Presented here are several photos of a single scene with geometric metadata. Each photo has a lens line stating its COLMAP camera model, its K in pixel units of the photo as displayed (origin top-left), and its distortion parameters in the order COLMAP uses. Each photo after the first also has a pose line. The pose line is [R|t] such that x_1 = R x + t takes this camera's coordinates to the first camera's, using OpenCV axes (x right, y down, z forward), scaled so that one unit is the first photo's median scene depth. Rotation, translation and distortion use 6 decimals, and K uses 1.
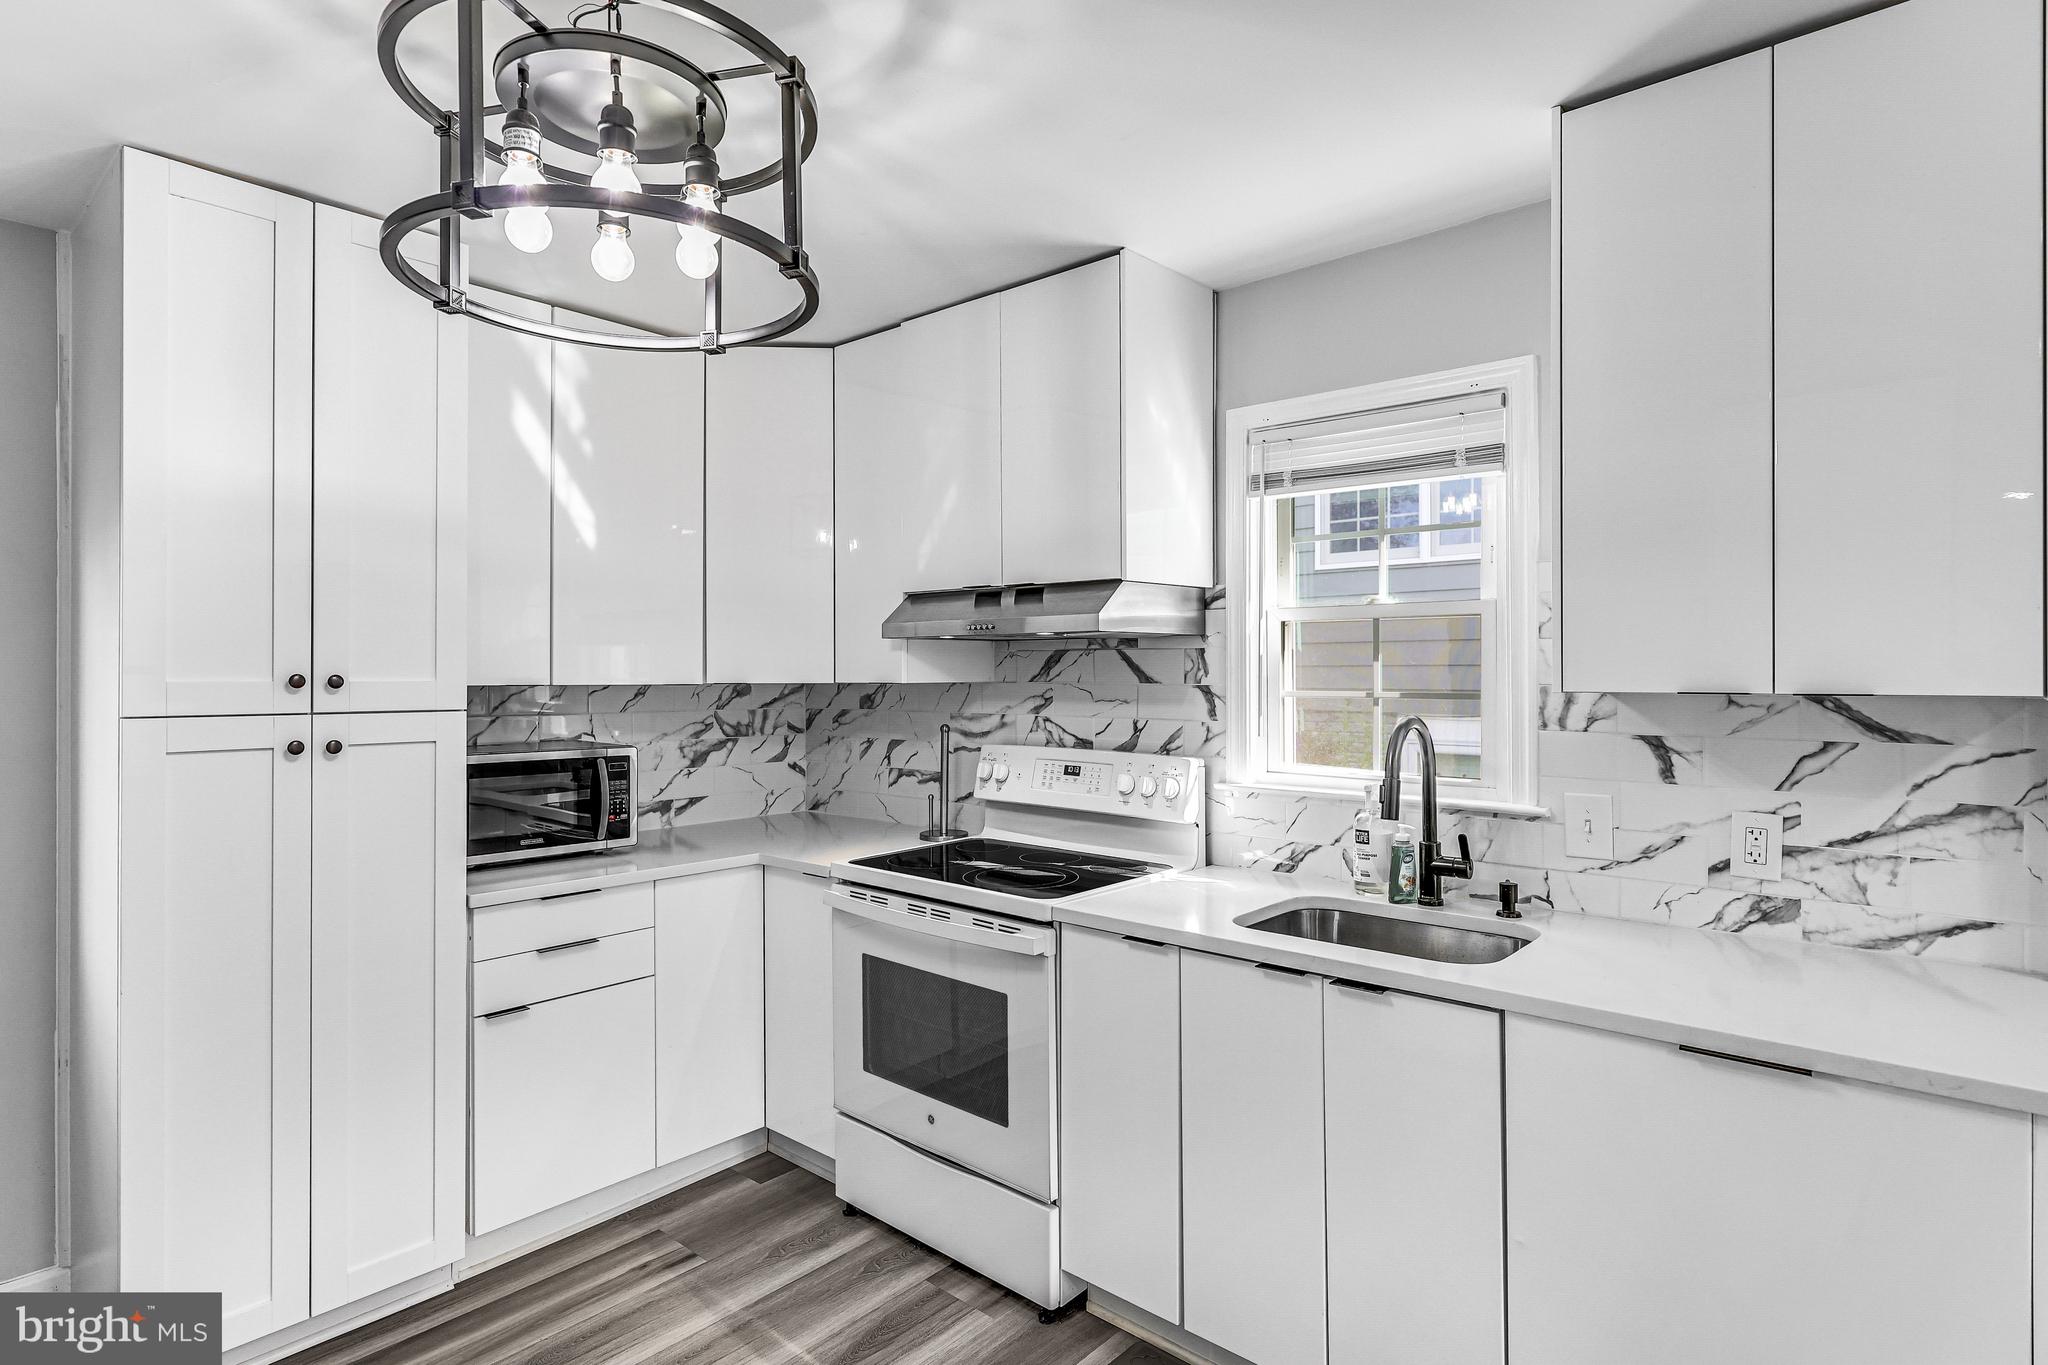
lens RADIAL K [[1060.7, 0, 1025.4], [0, 1060.7, 676.3], [0, 0, 1]] dist [-0.002013, 0.000205]
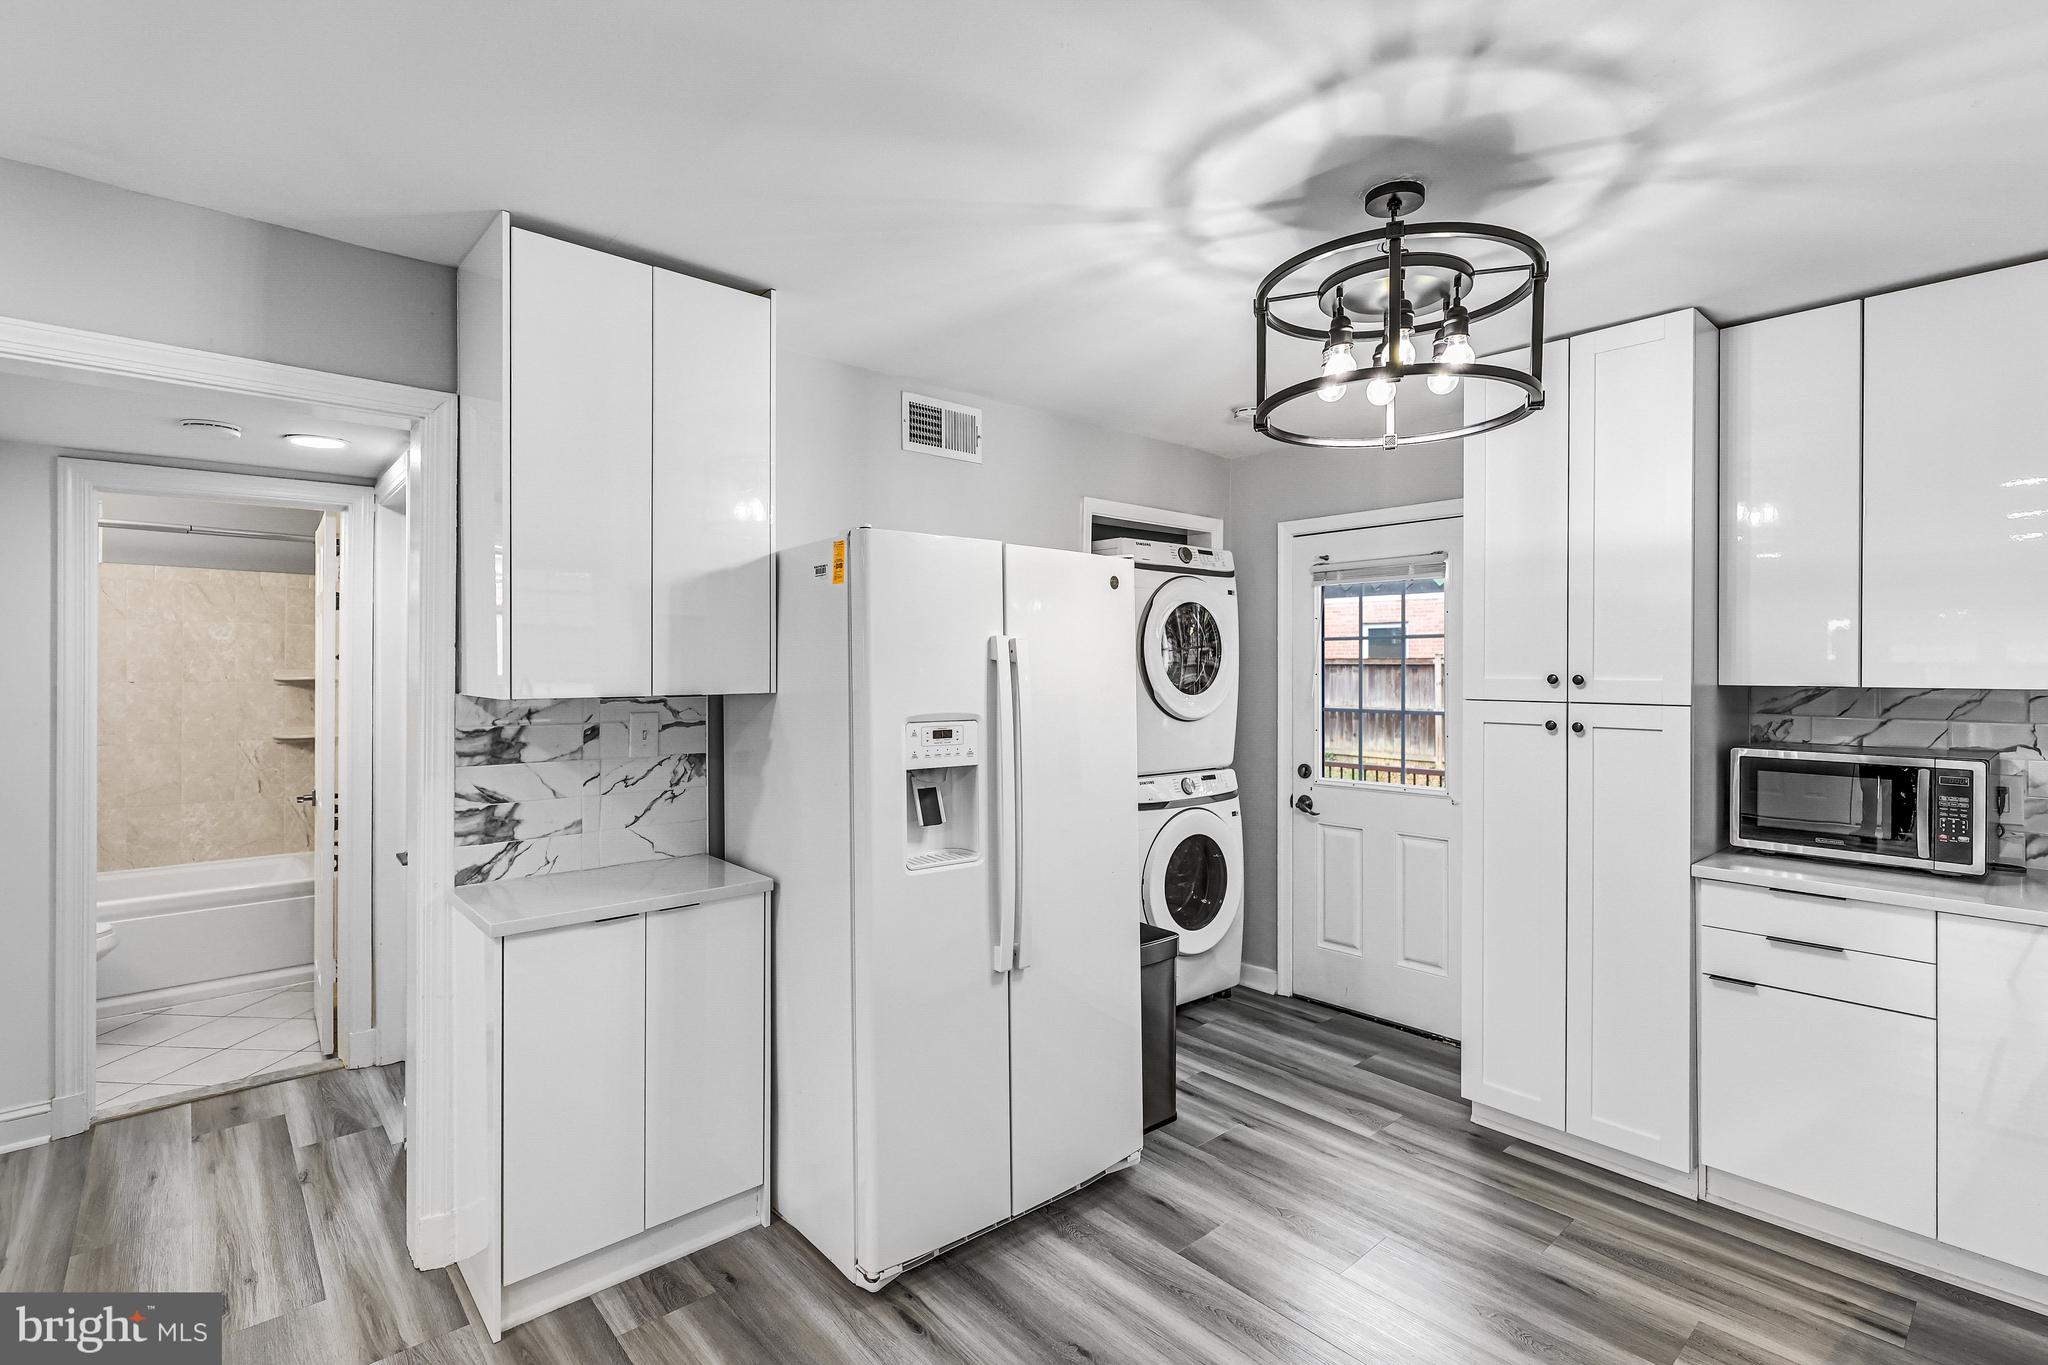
lens RADIAL K [[947.4, 0, 1021.4], [0, 947.4, 668.8], [0, 0, 1]] dist [-0.000267, 0.000249]
pose [[-0.121466, -0.001091, -0.992595, 0.551469], [-0.006593, 0.999978, -0.000293, -0.003943], [0.992574, 0.006509, -0.121471, 0.357473]]
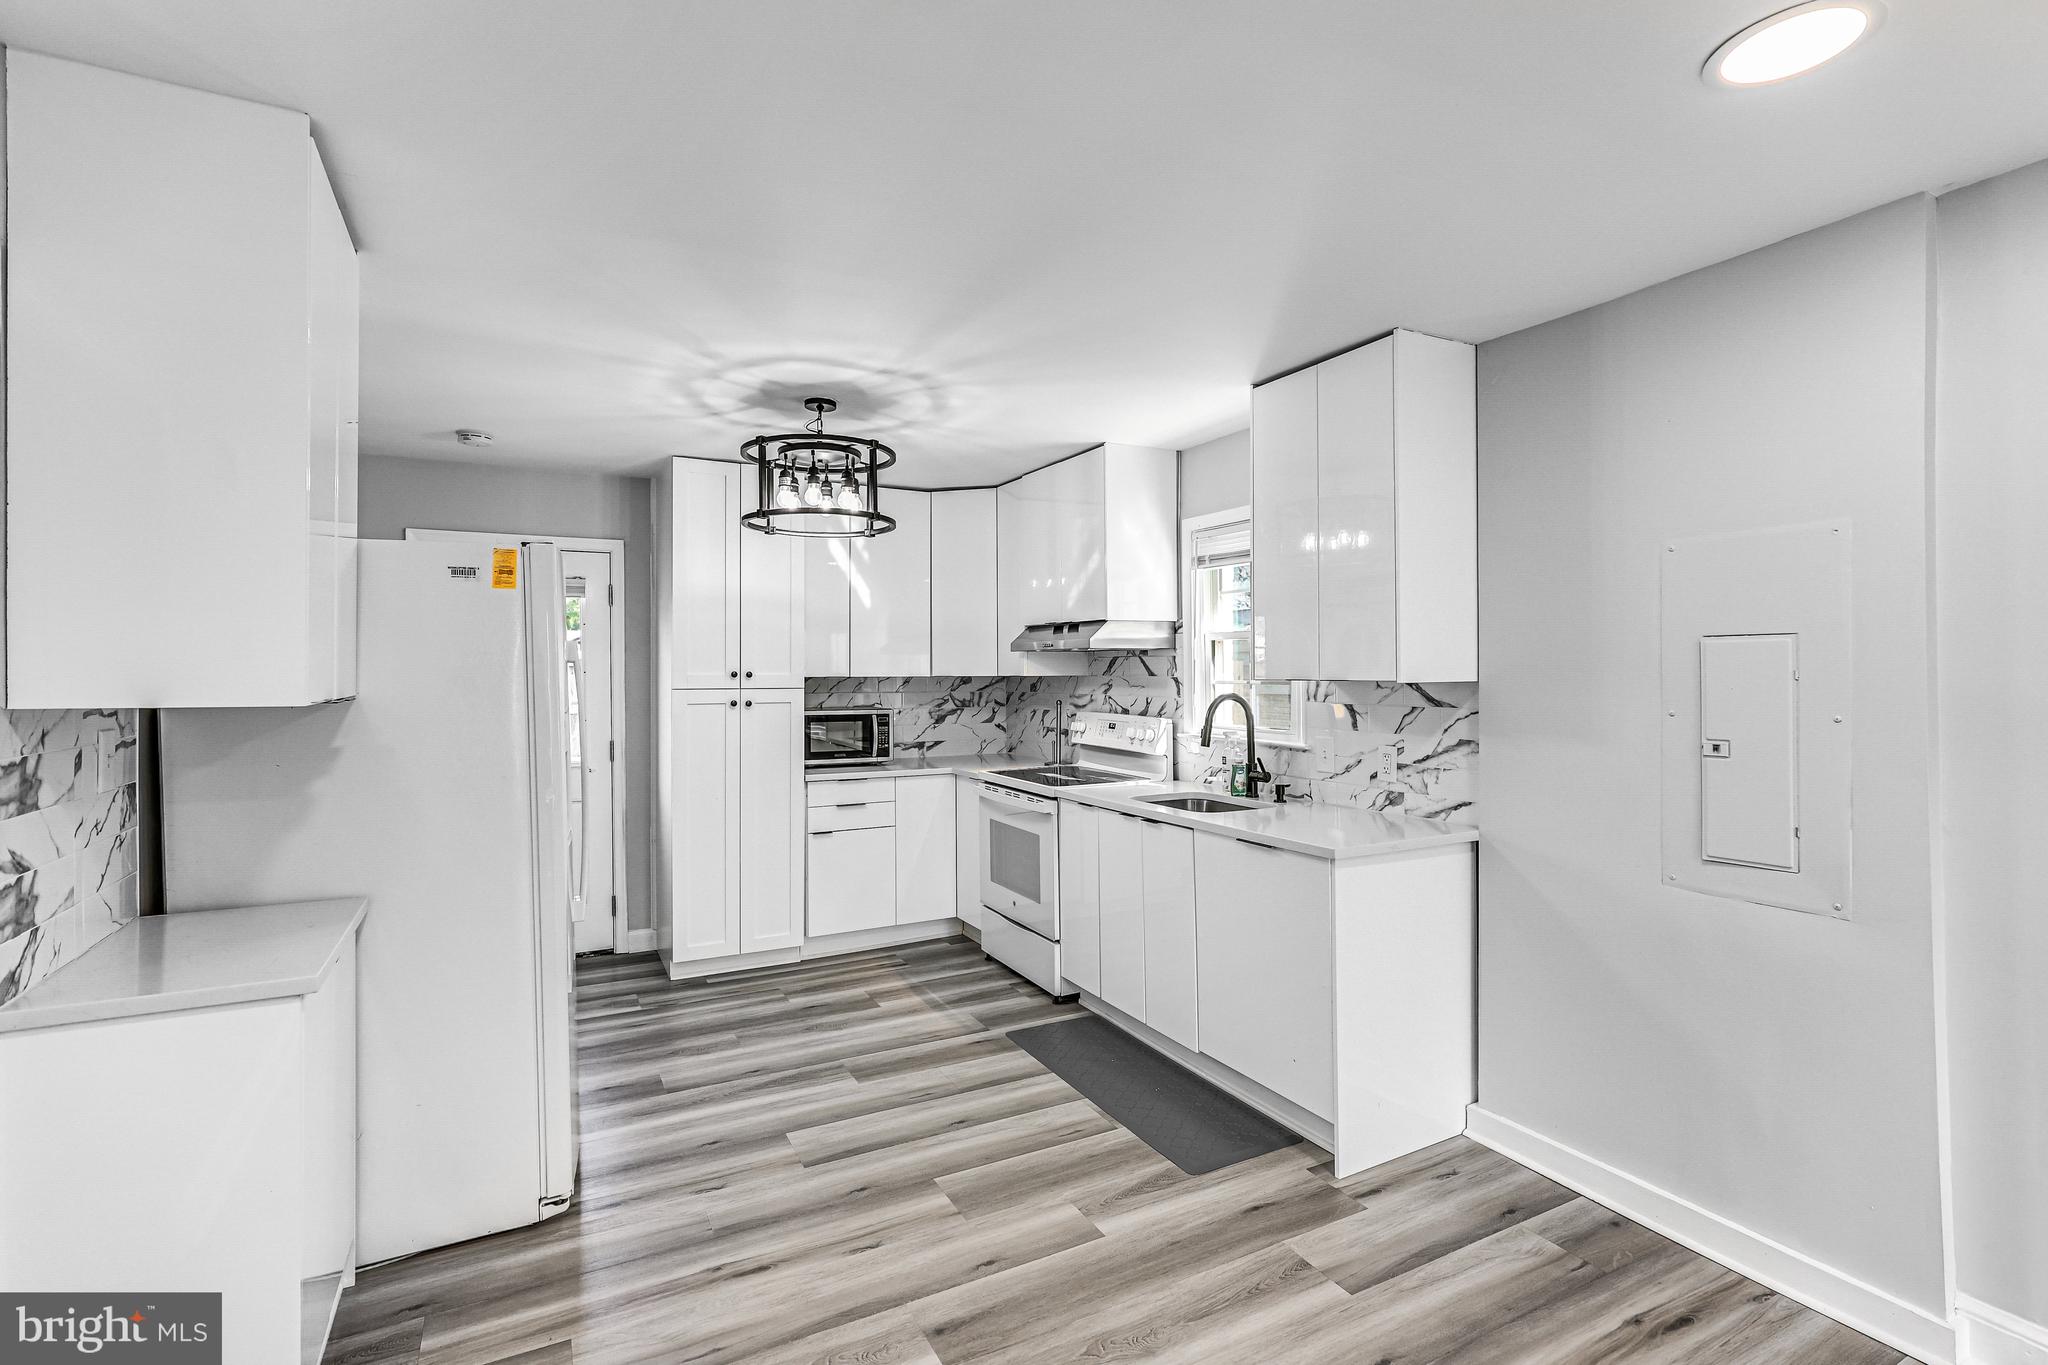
lens RADIAL K [[947.4, 0, 1023.3], [0, 947.4, 672.9], [0, 0, 1]] dist [-0.000267, 0.000249]
pose [[0.934720, -0.001213, -0.355383, 0.515774], [0.001126, 0.999999, -0.000450, 0.002128], [0.355384, 0.000021, 0.934721, -0.573078]]
